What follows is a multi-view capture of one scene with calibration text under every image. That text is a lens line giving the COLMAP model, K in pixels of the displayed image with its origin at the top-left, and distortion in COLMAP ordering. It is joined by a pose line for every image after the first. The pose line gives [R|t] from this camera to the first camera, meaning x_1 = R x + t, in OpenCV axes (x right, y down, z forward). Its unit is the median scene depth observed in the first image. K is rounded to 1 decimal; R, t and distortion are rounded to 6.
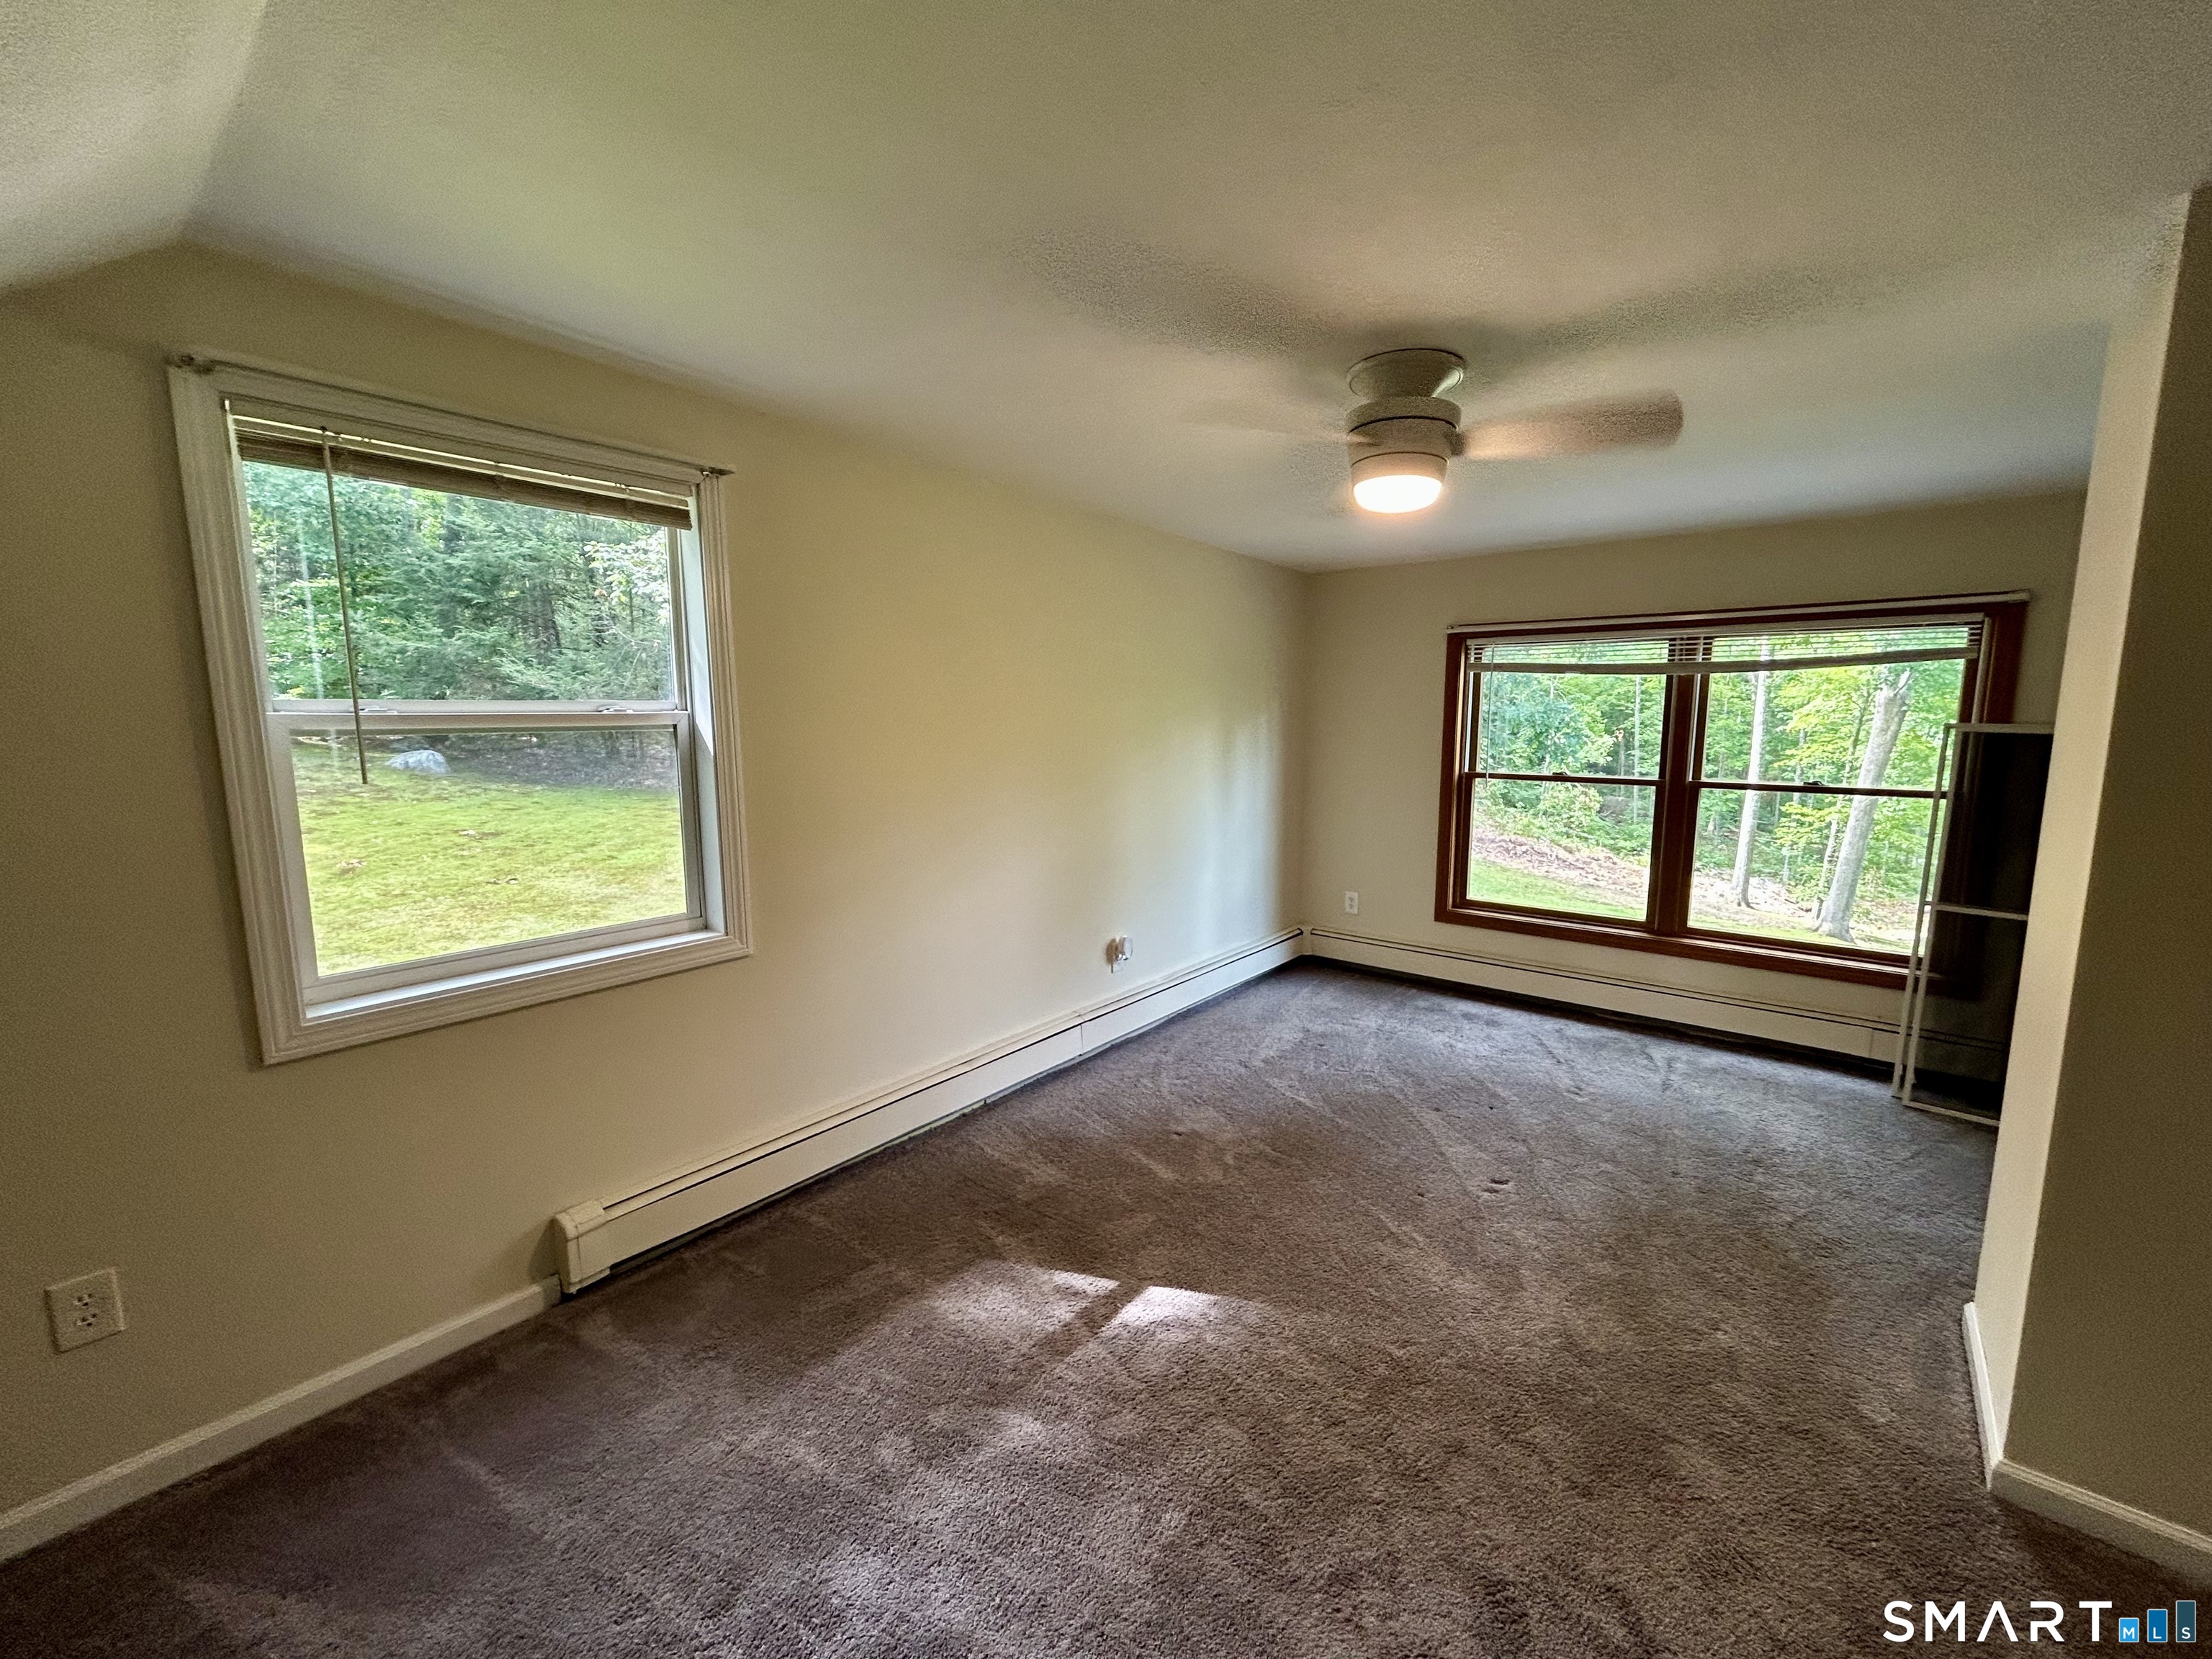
lens RADIAL K [[895.8, 0, 1103.9], [0, 895.8, 823.4], [0, 0, 1]] dist [0.001914, 0.000157]
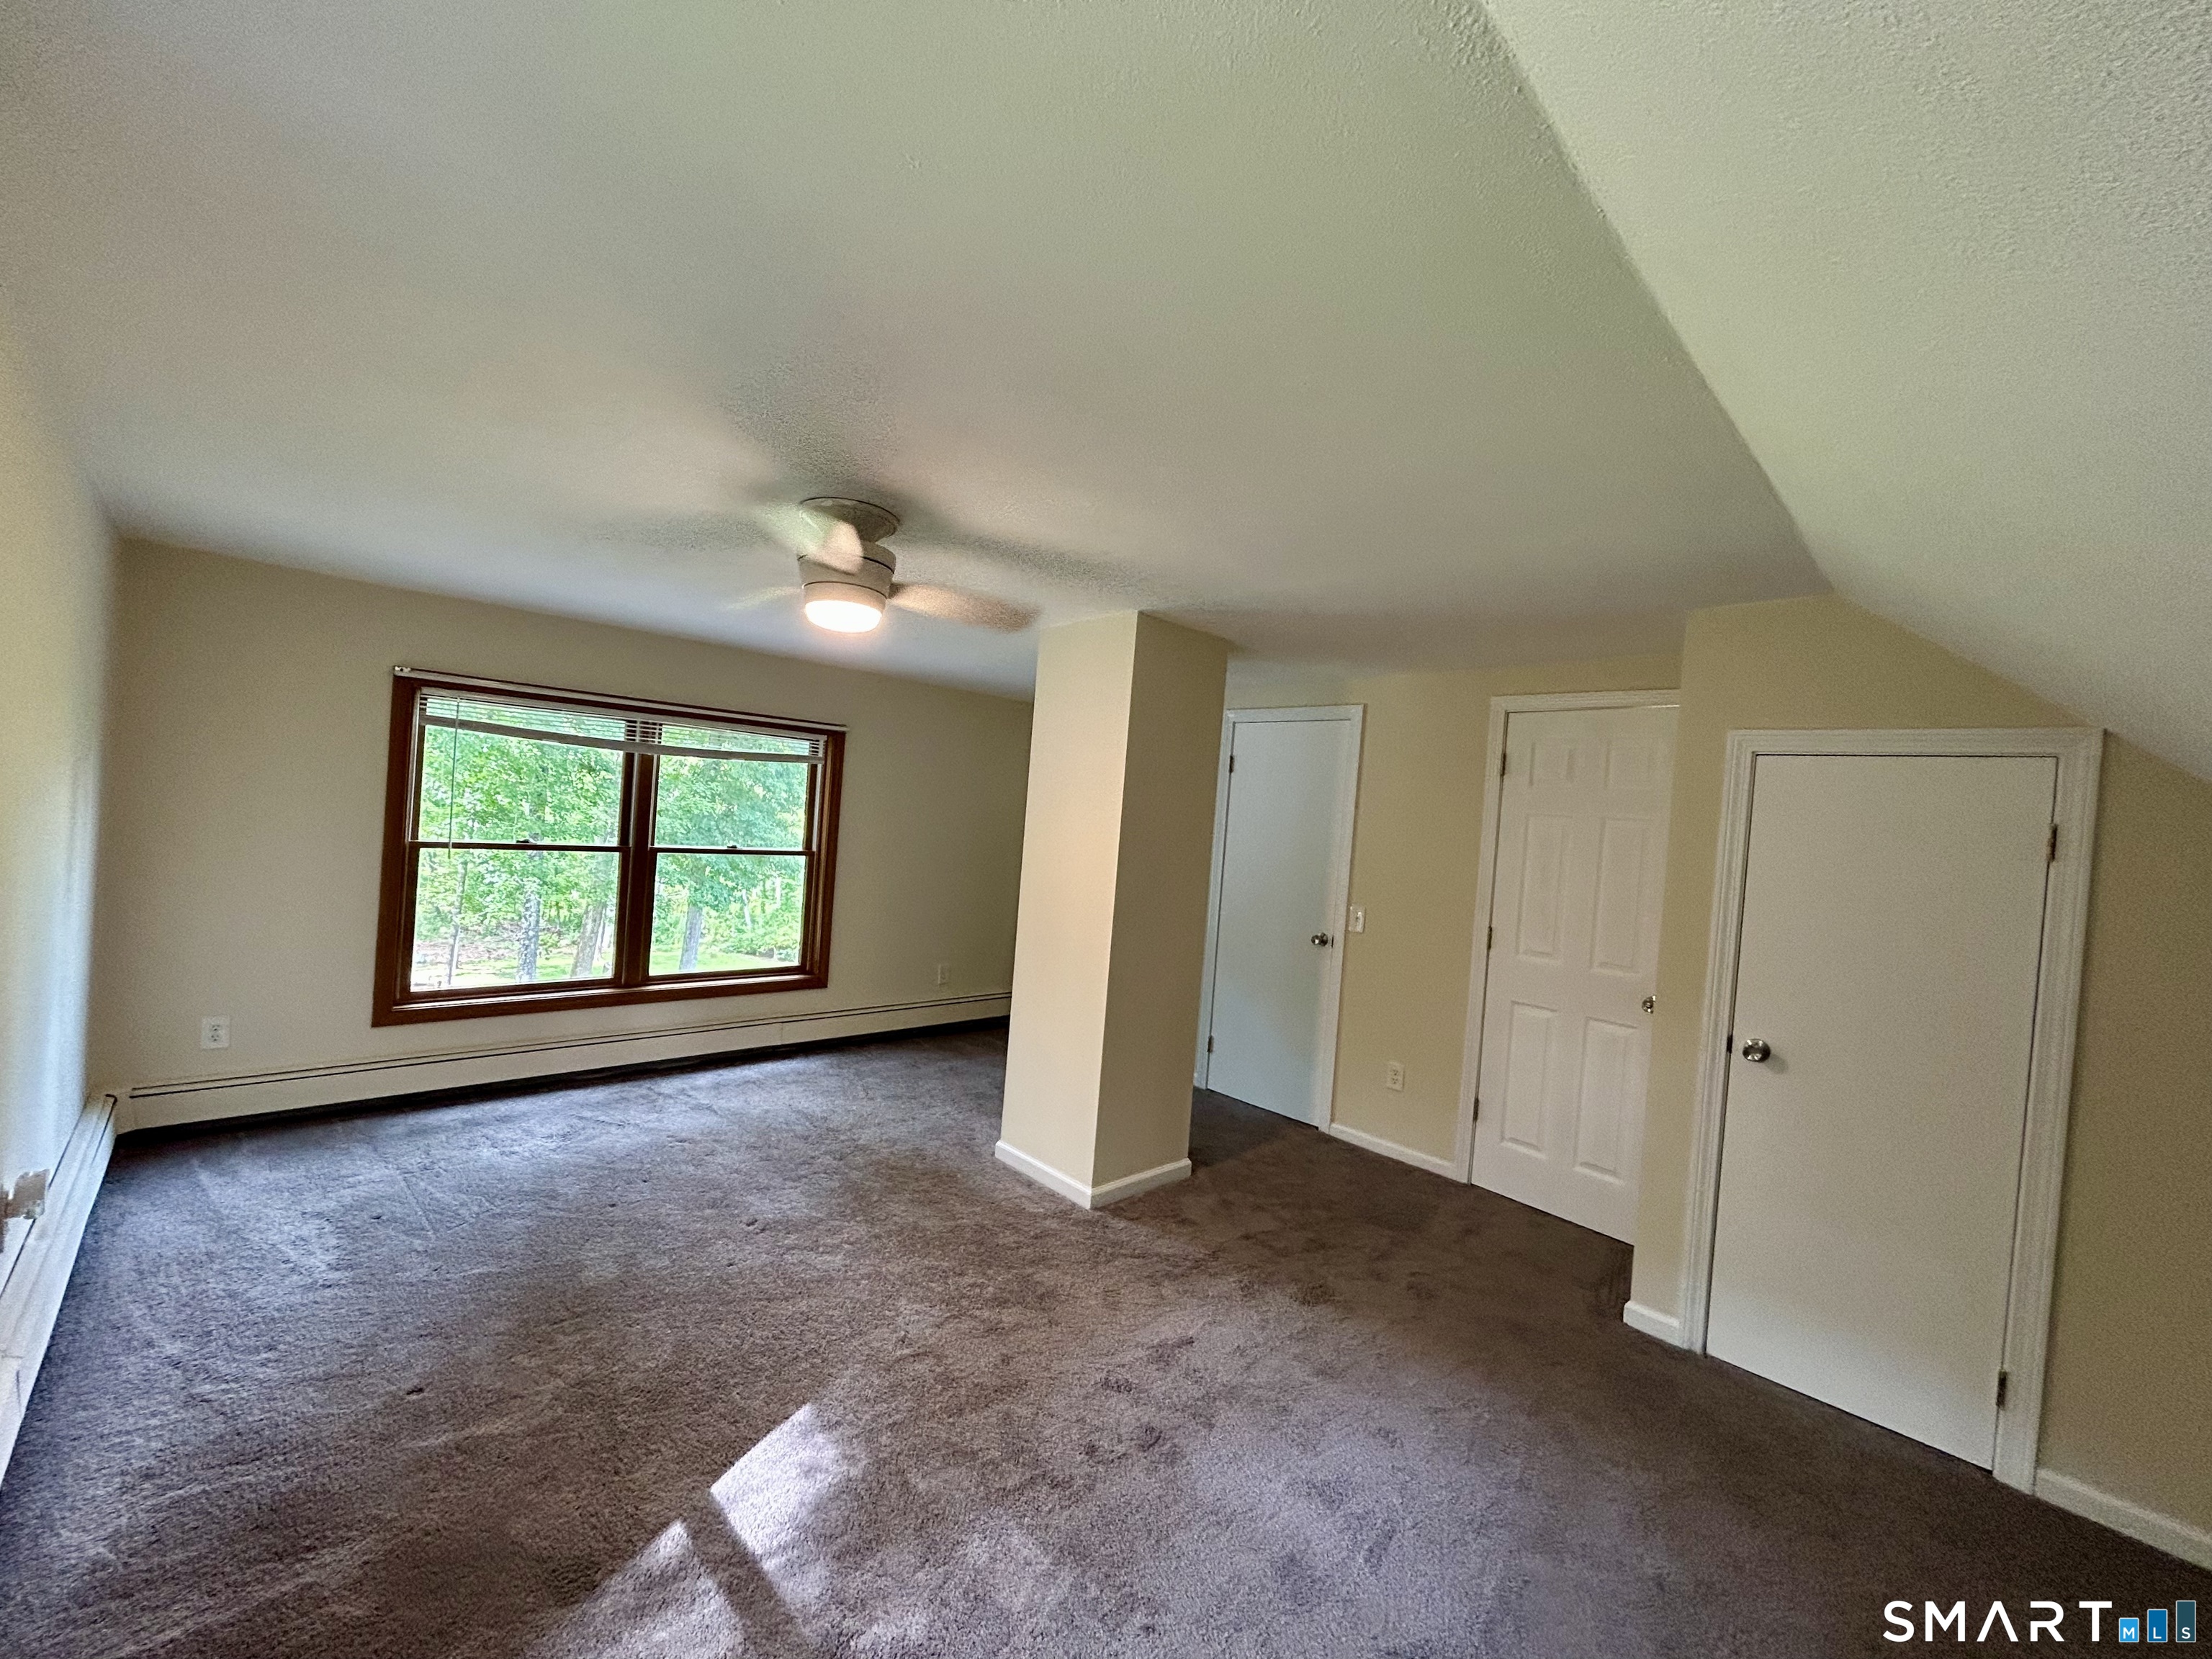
lens RADIAL K [[895.8, 0, 1105.9], [0, 895.8, 838.9], [0, 0, 1]] dist [0.001914, 0.000157]
pose [[0.103684, -0.015496, 0.994490, -0.414598], [0.049831, 0.998704, 0.010366, -0.040280], [-0.993361, 0.048481, 0.104321, 0.303435]]
